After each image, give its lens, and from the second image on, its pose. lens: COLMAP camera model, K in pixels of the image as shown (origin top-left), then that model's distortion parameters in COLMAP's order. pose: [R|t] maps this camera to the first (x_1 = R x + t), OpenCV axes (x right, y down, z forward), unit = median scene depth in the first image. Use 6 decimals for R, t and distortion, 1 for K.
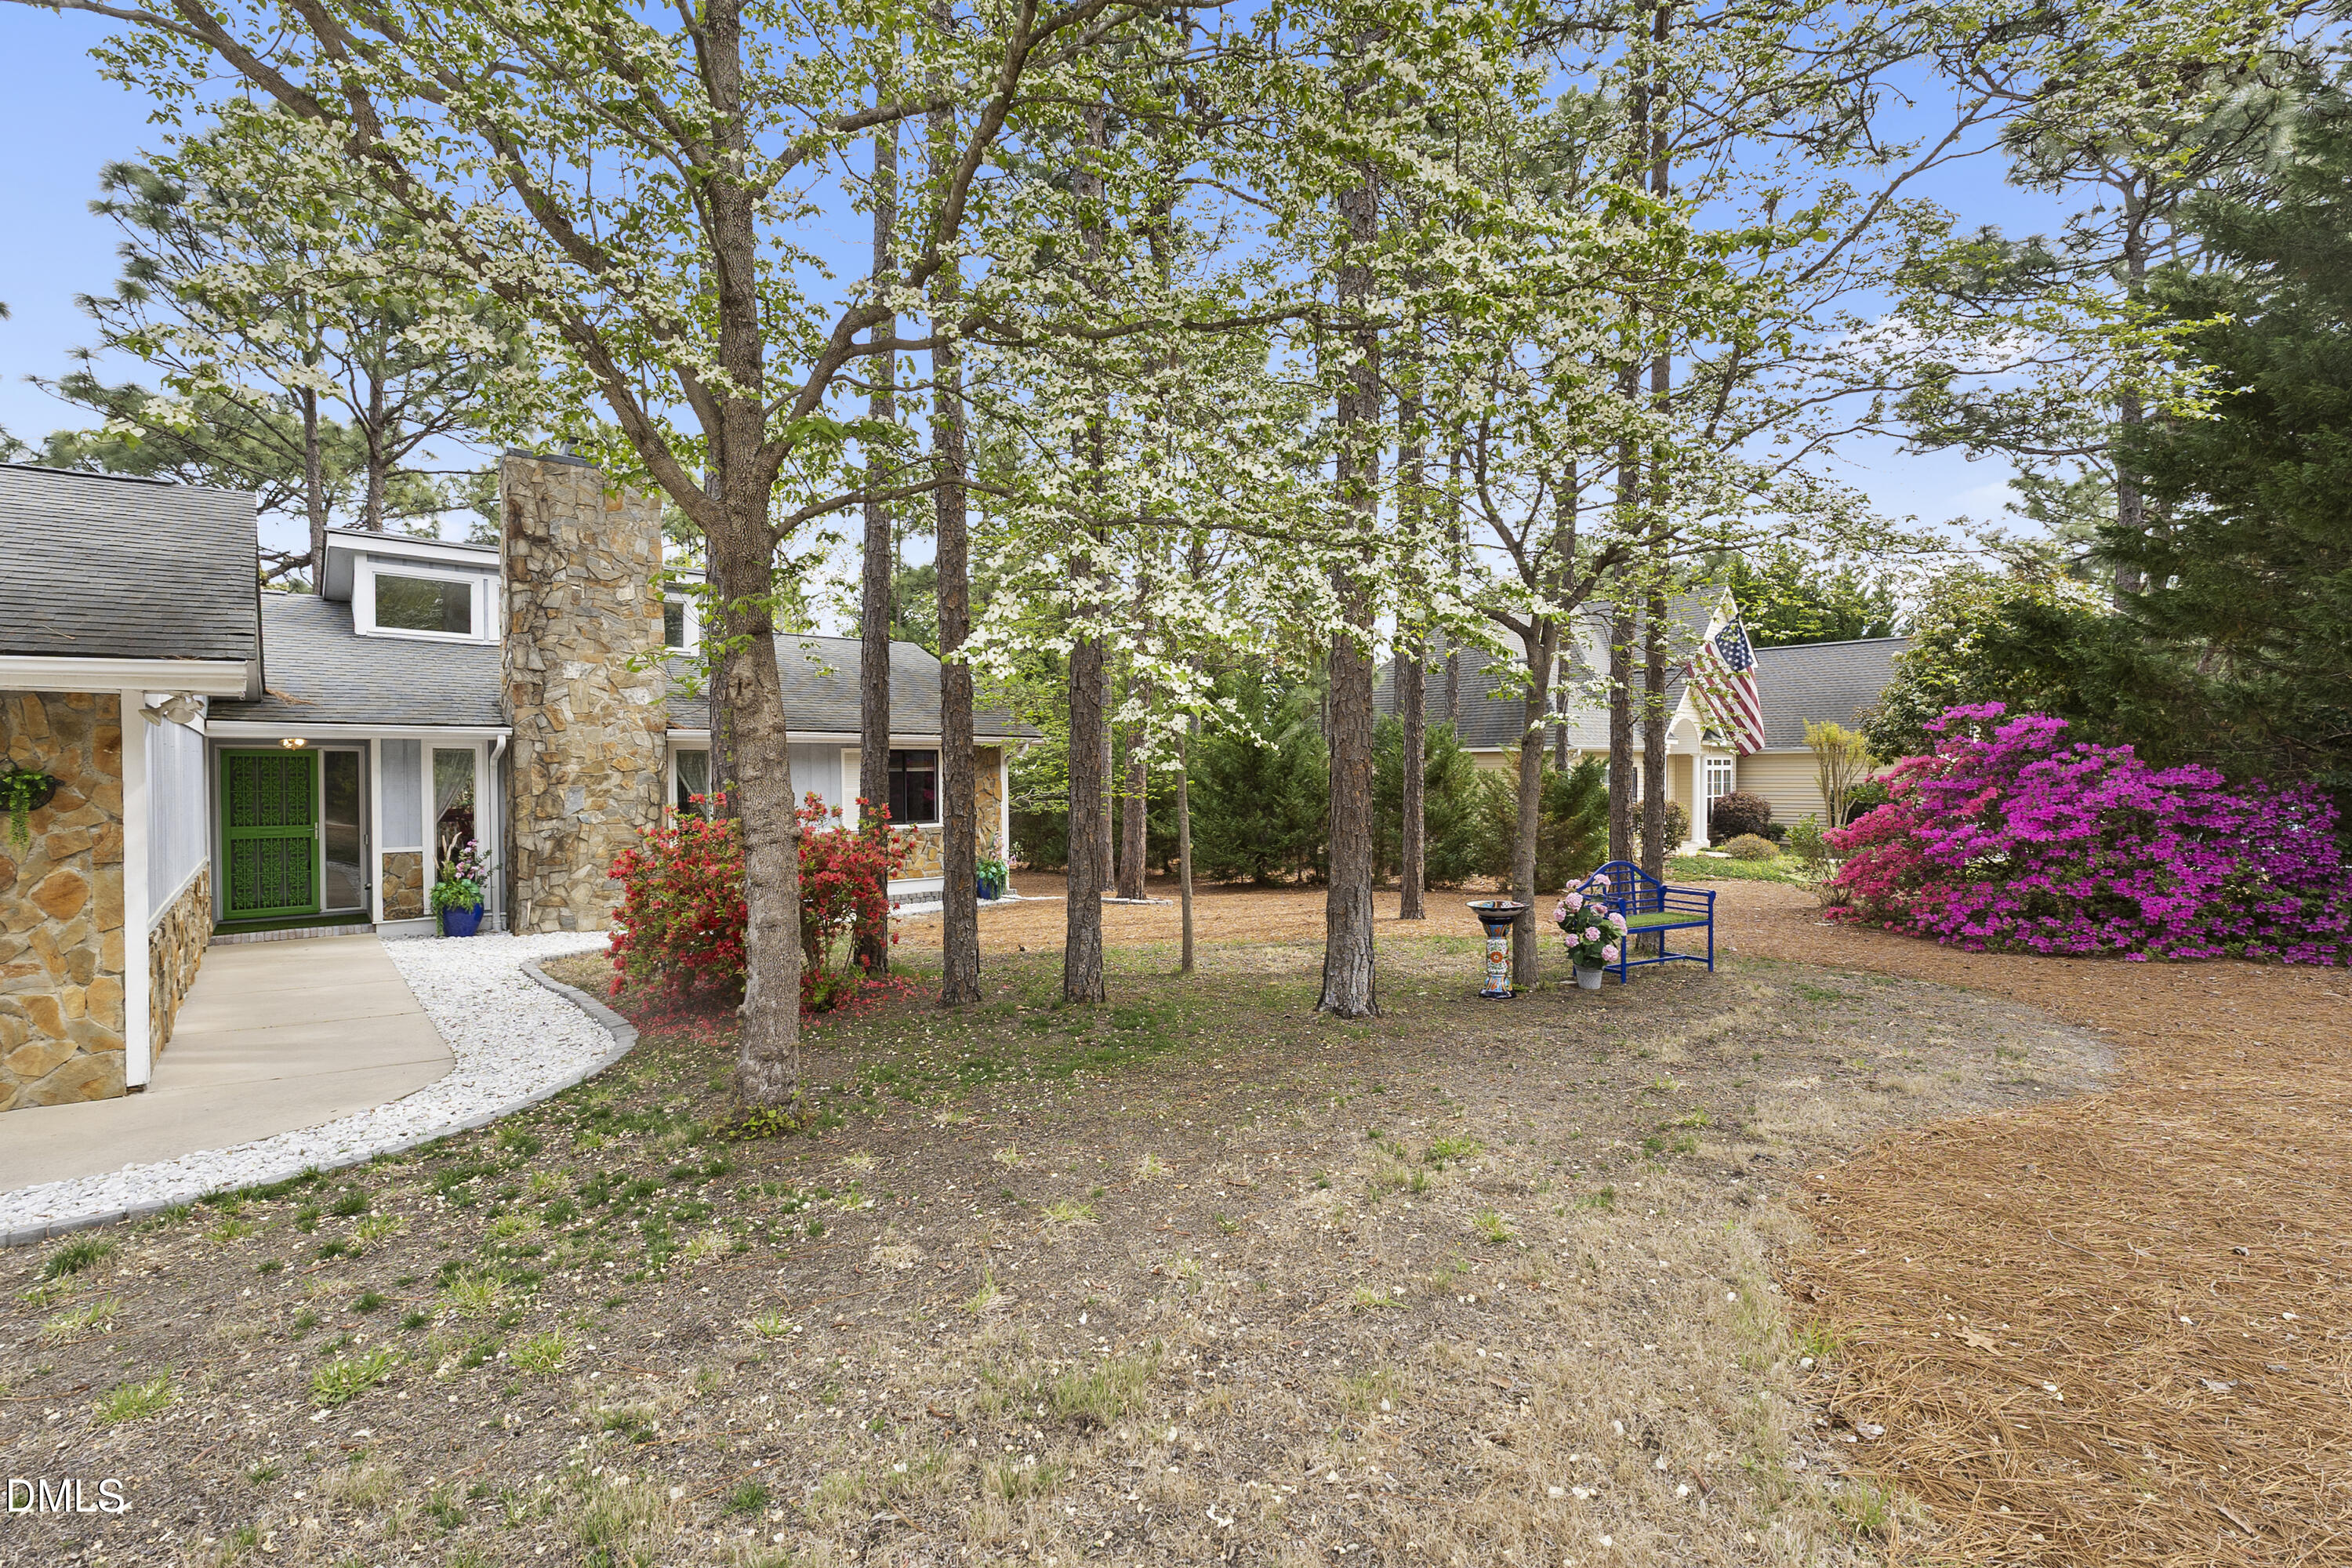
lens RADIAL K [[1046.8, 0, 1170.4], [0, 1046.8, 779.5], [0, 0, 1]] dist [-0.001209, -0.001356]
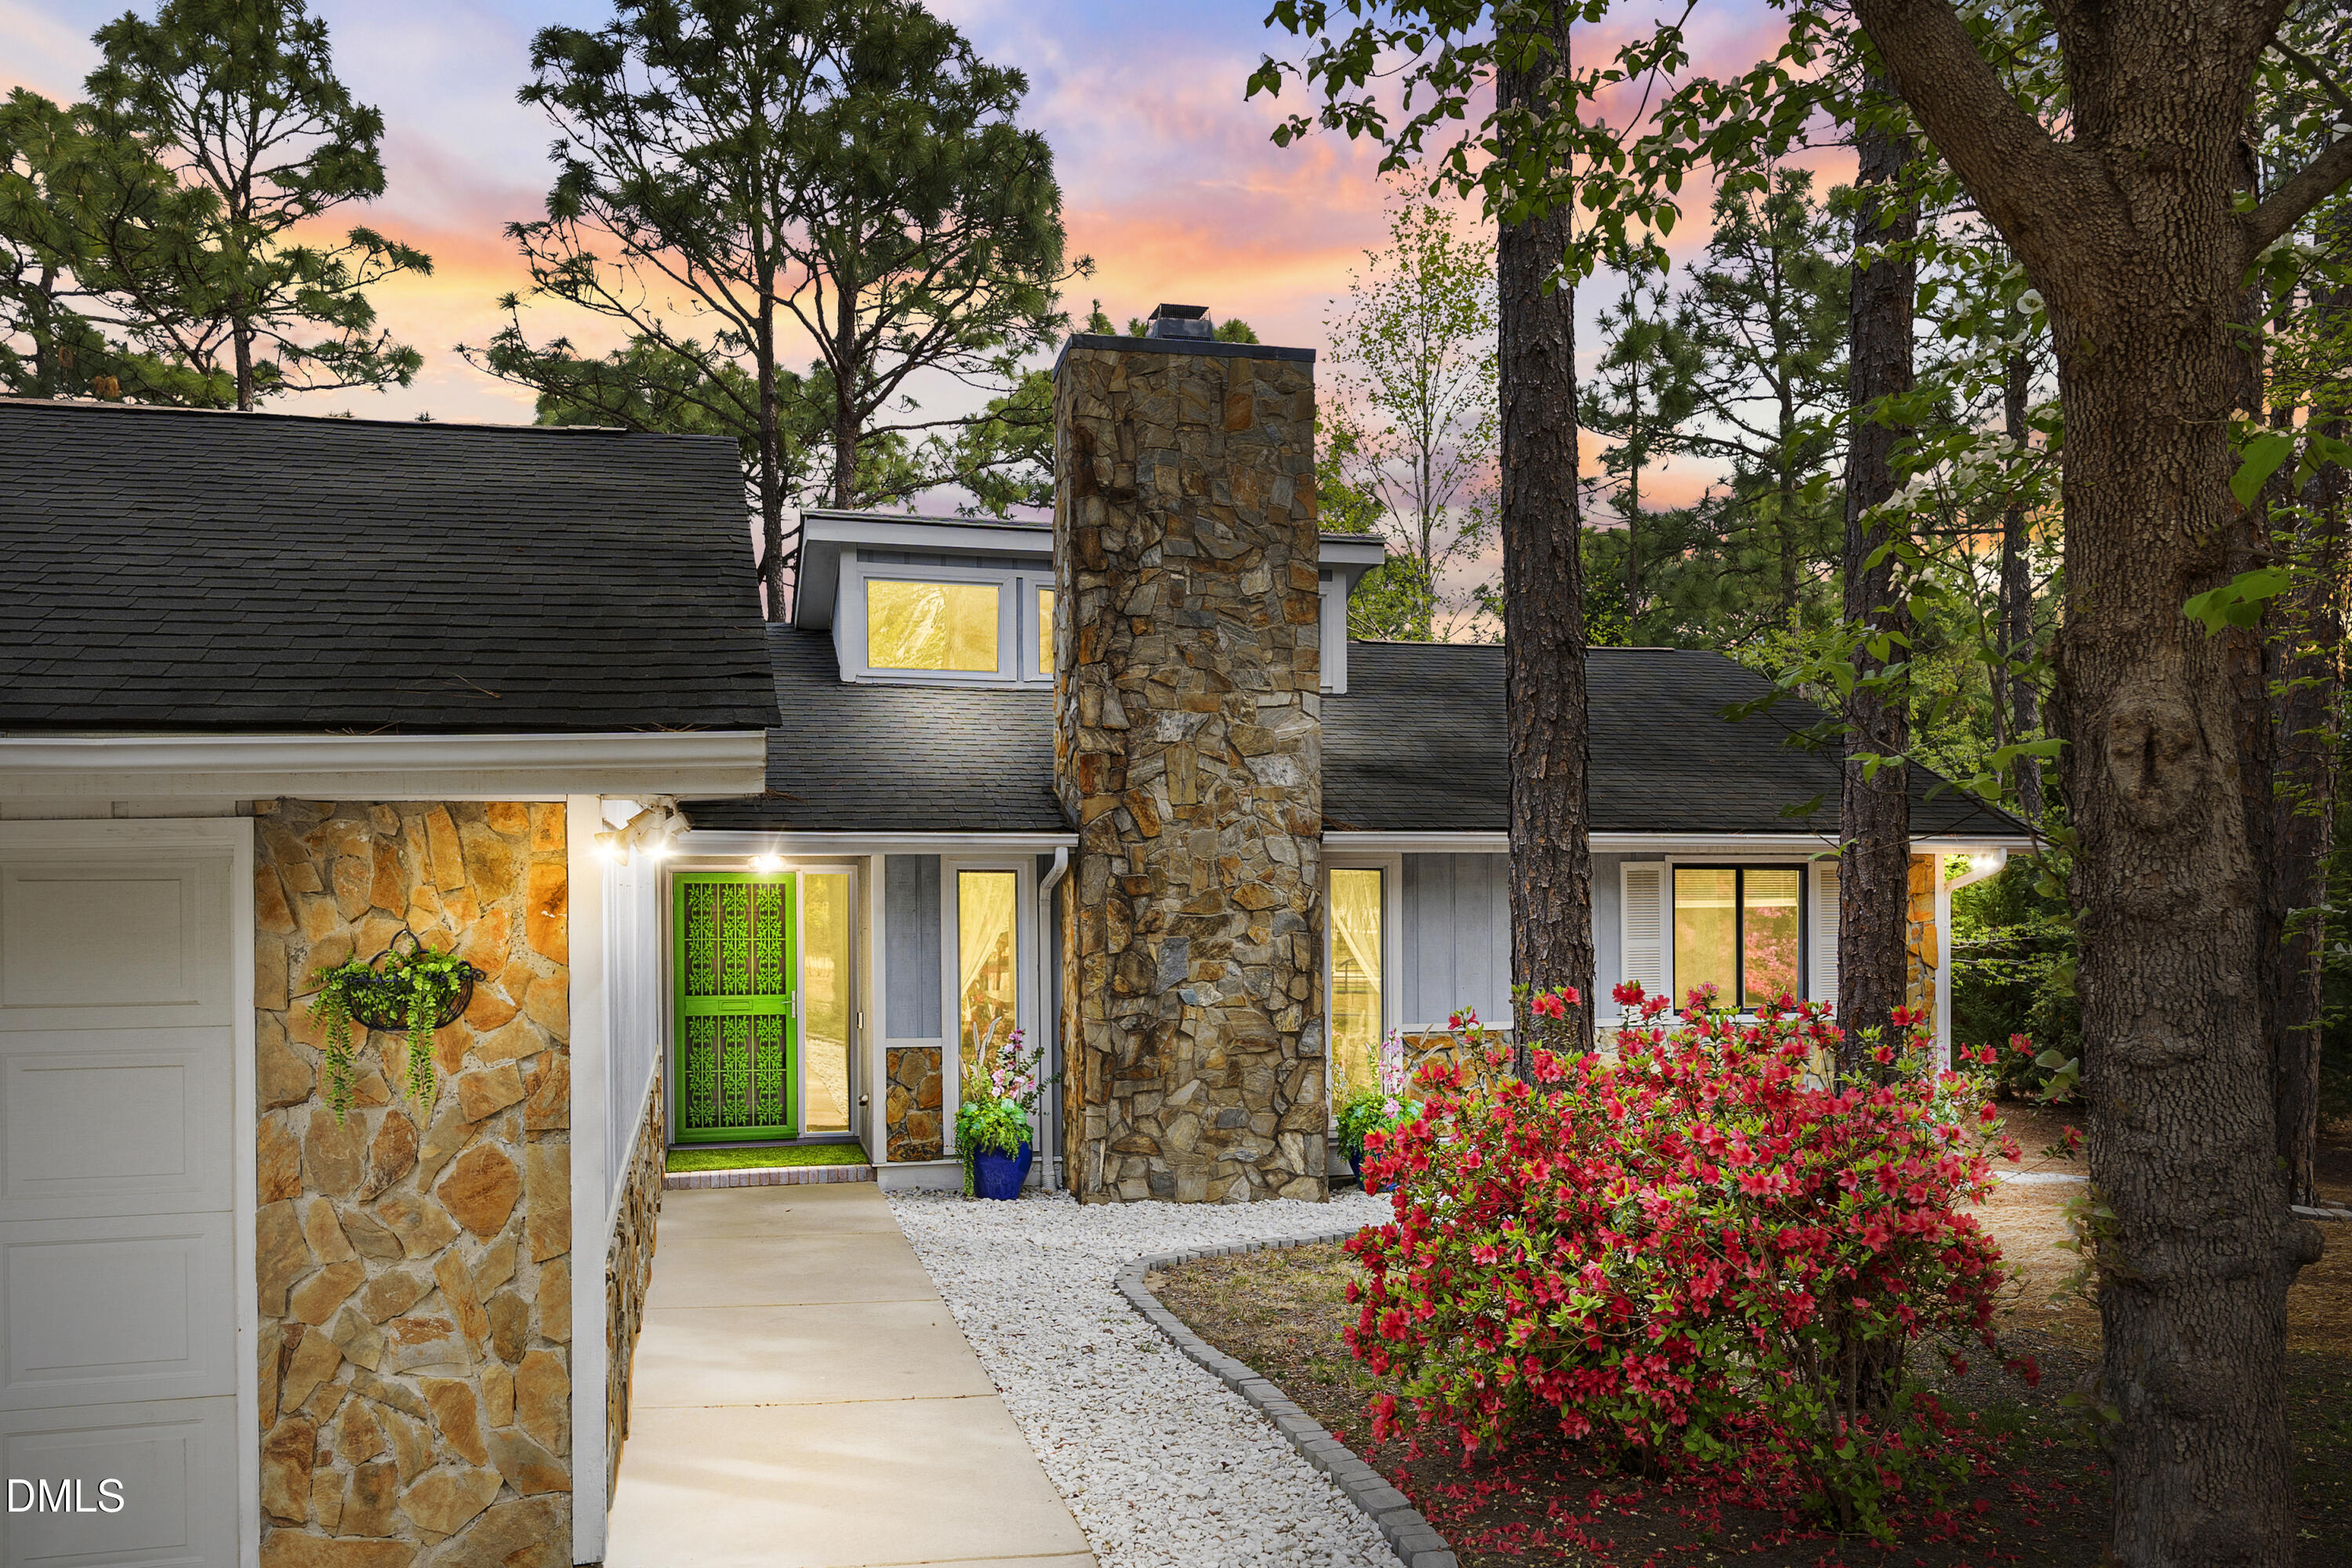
lens RADIAL K [[1783.6, 0, 1173.6], [0, 1783.6, 894.7], [0, 0, 1]] dist [-0.006372, -0.000476]
pose [[0.900970, 0.004552, -0.433858, -0.164552], [-0.004121, 0.999990, 0.001934, -0.018167], [0.433863, 0.000045, 0.900979, 0.156857]]
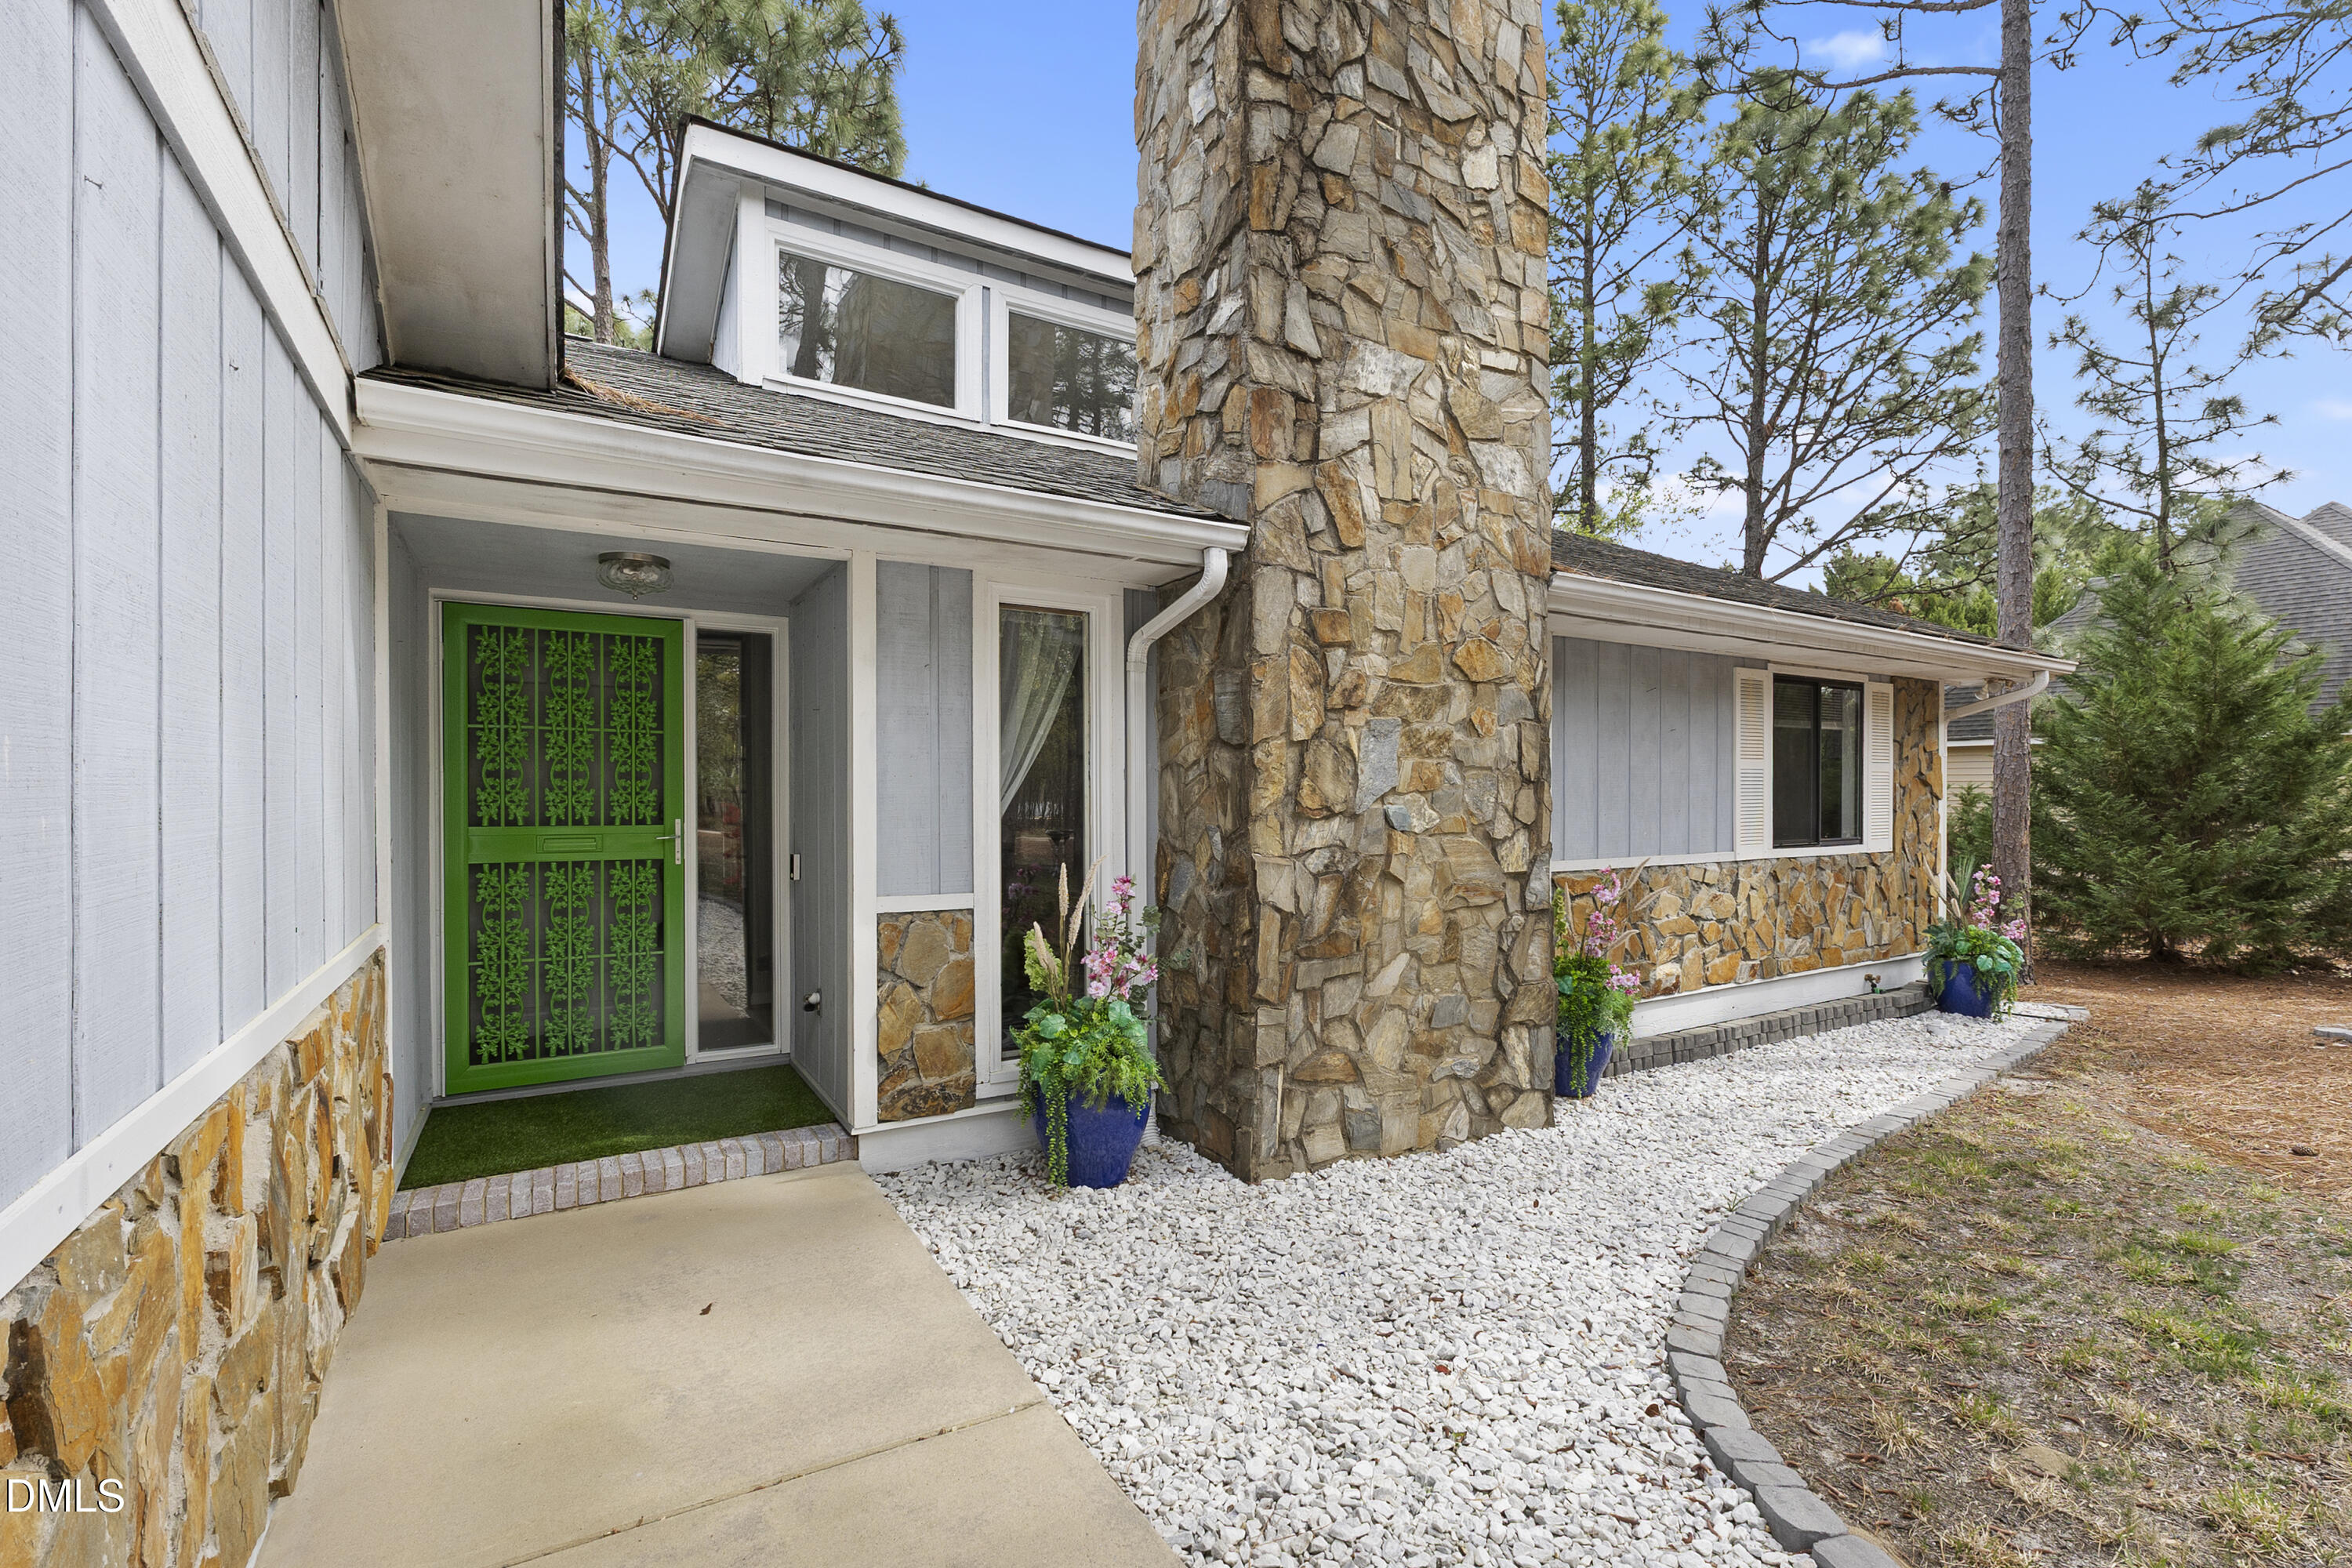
lens RADIAL K [[941.7, 0, 1109.5], [0, 941.7, 804.8], [0, 0, 1]] dist [-0.003778, -0.000244]
pose [[0.984725, 0.007227, -0.173969, -0.609542], [-0.007515, 0.999971, -0.000994, 0.035060], [0.173957, 0.002286, 0.984751, 0.700098]]
